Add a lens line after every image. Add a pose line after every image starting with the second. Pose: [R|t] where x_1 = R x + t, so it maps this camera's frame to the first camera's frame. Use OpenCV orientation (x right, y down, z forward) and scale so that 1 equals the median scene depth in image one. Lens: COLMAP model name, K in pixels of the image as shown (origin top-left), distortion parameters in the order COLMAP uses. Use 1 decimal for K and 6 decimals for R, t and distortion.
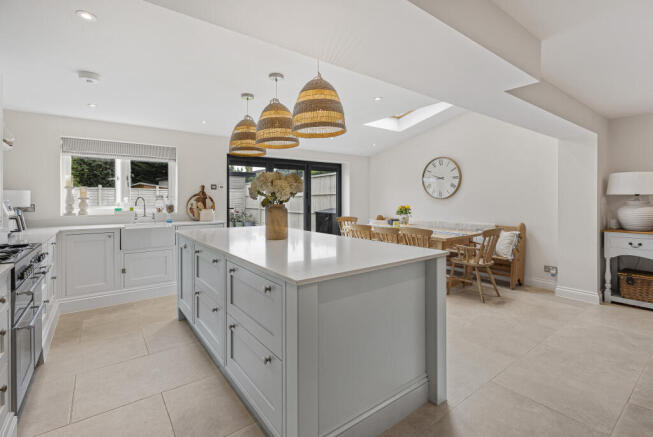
lens RADIAL K [[302.1, 0, 324.9], [0, 302.1, 202.1], [0, 0, 1]] dist [0.016303, -0.000153]
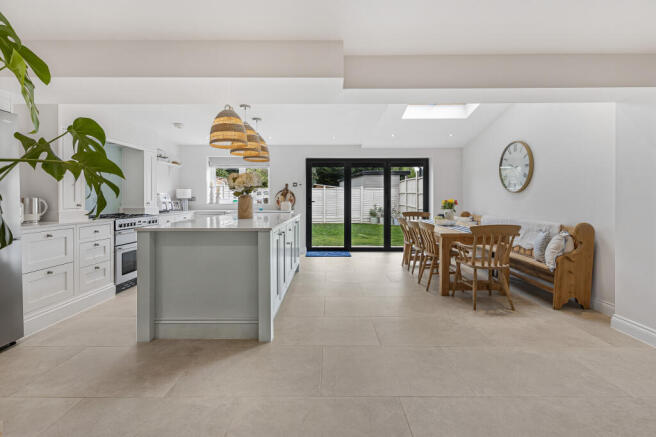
lens RADIAL K [[298.9, 0, 329.0], [0, 298.9, 198.7], [0, 0, 1]] dist [0.000449, -0.000033]
pose [[0.802596, 0.002023, -0.596520, 0.531468], [-0.006382, 0.999966, -0.005195, 0.016481], [0.596489, 0.007976, 0.802581, 0.054954]]
